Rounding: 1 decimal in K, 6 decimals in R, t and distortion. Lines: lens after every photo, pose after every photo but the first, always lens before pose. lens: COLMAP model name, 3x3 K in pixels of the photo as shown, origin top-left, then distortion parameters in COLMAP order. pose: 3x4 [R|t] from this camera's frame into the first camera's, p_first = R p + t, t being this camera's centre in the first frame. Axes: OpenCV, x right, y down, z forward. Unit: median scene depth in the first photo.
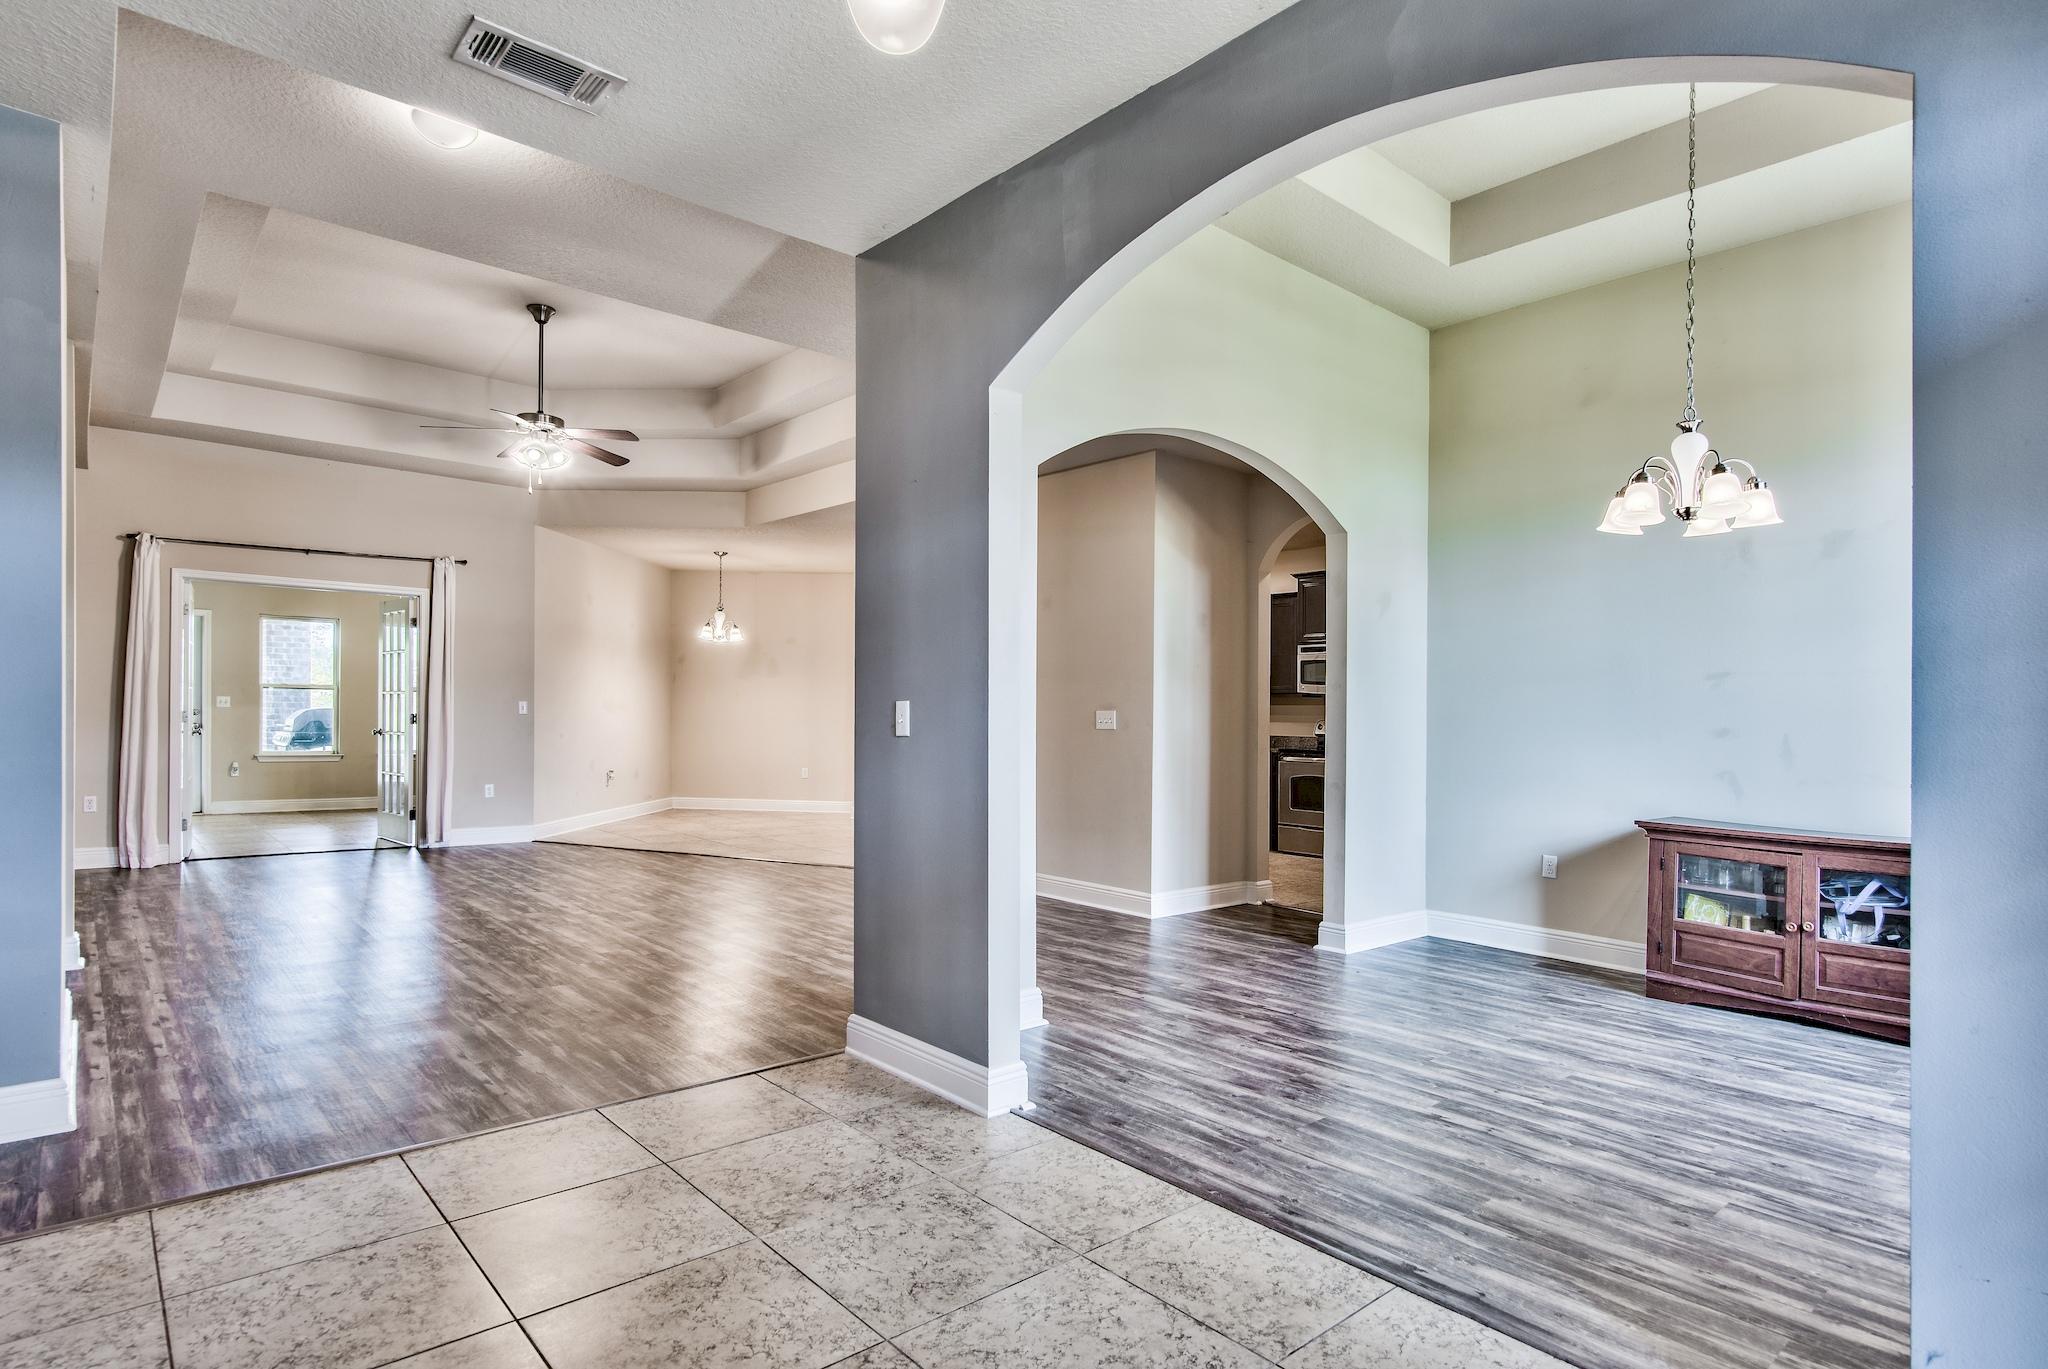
lens RADIAL K [[1072.4, 0, 1020.7], [0, 1072.4, 700.3], [0, 0, 1]] dist [-0.002313, 0.001544]
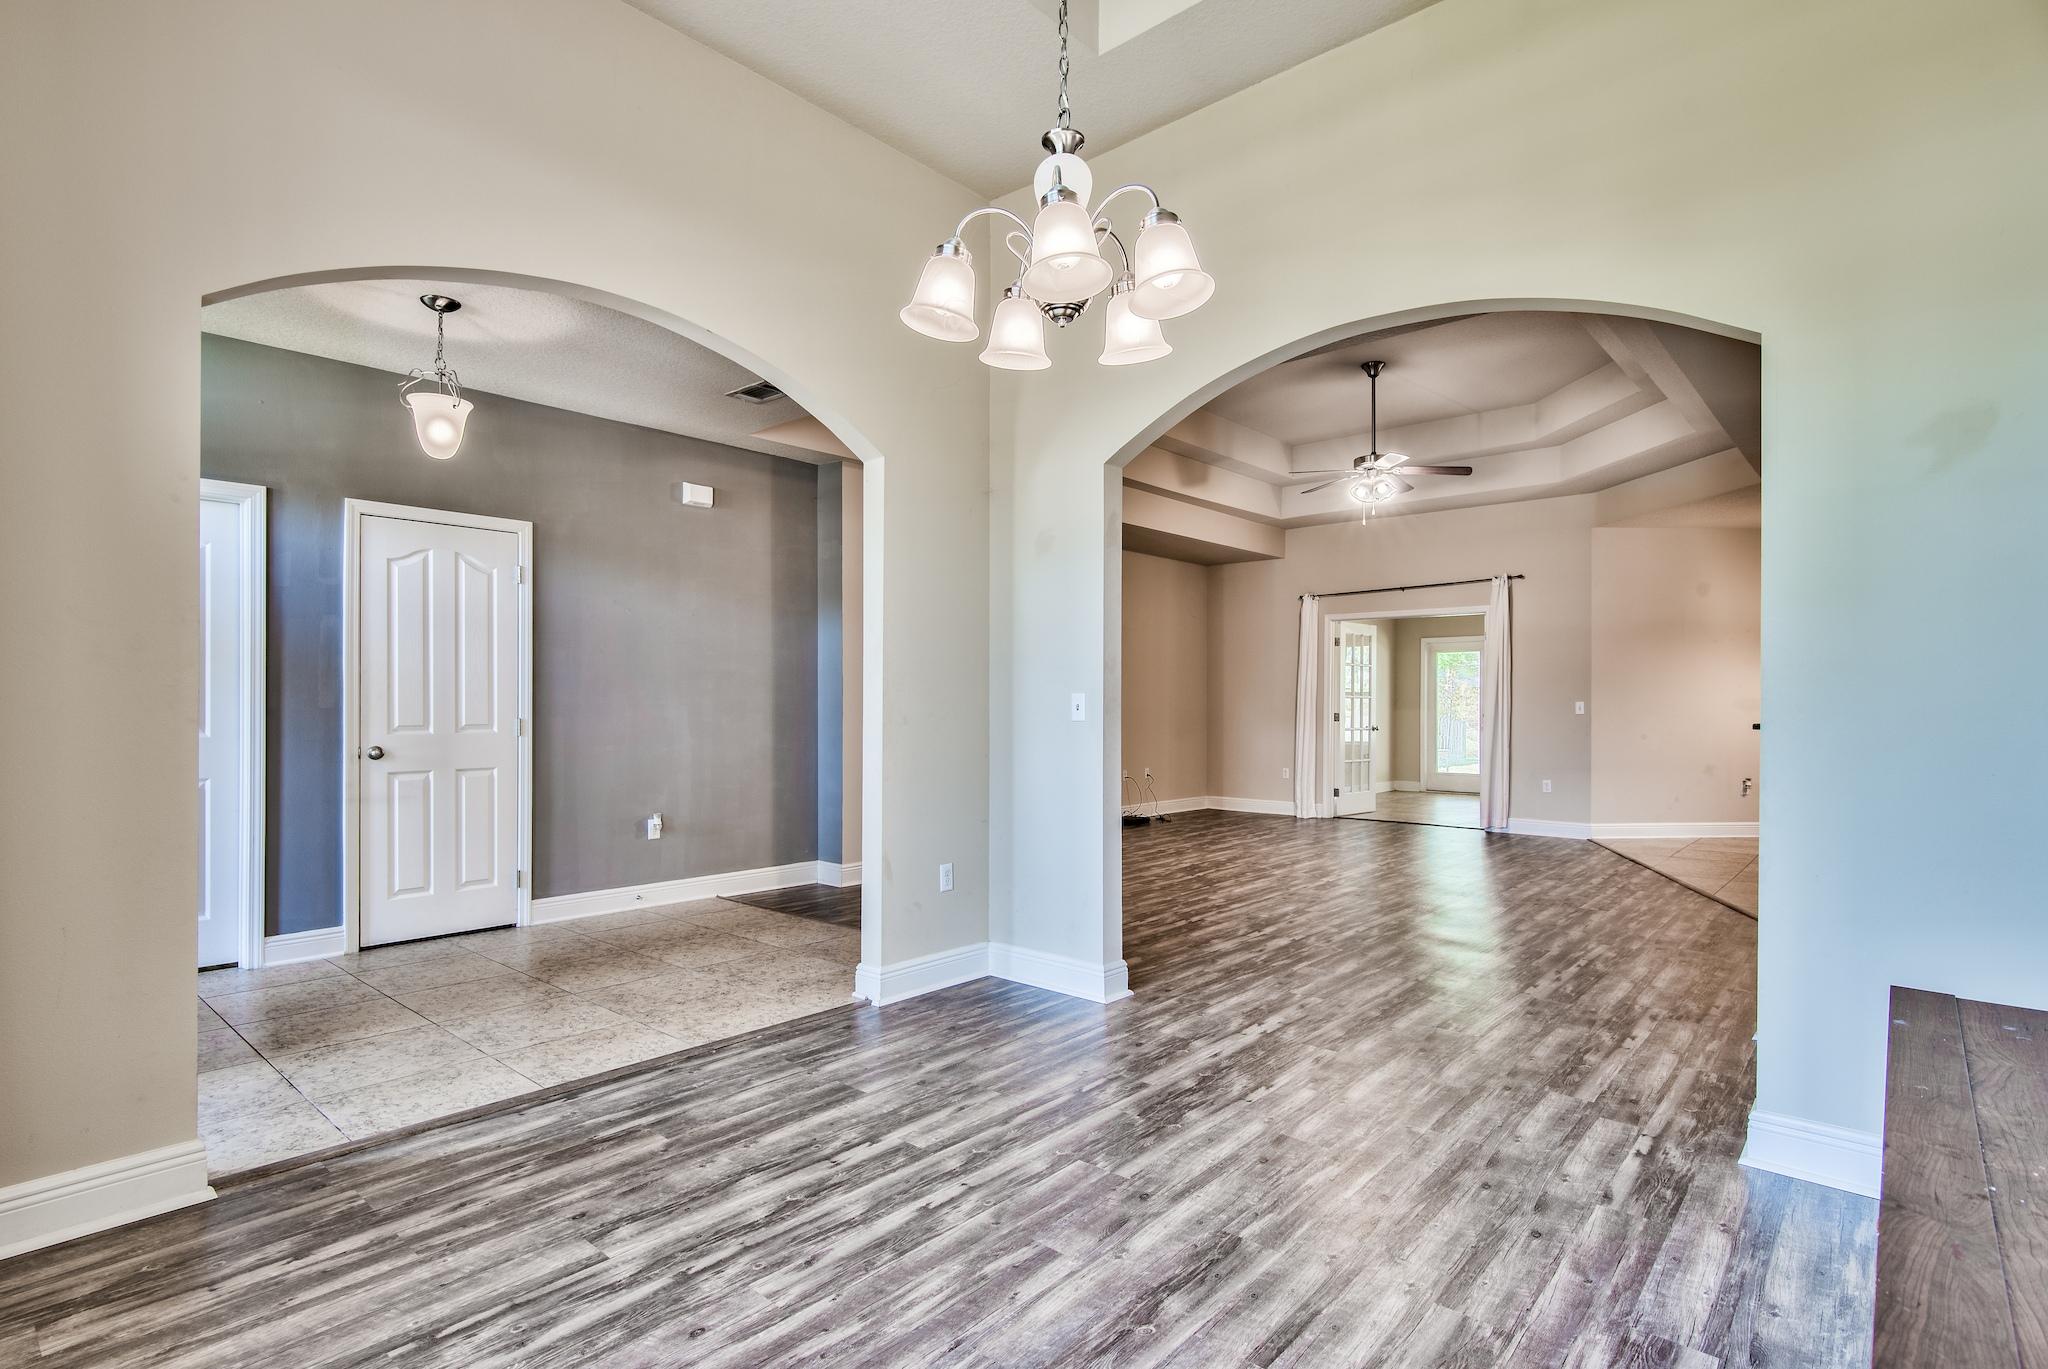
lens RADIAL K [[1014.5, 0, 1027.8], [0, 1014.5, 695.5], [0, 0, 1]] dist [-0.002276, -0.001073]
pose [[0.136256, -0.023984, -0.990383, 1.119643], [0.010143, 0.999688, -0.022814, 0.031046], [0.990622, -0.006937, 0.136457, 0.902308]]
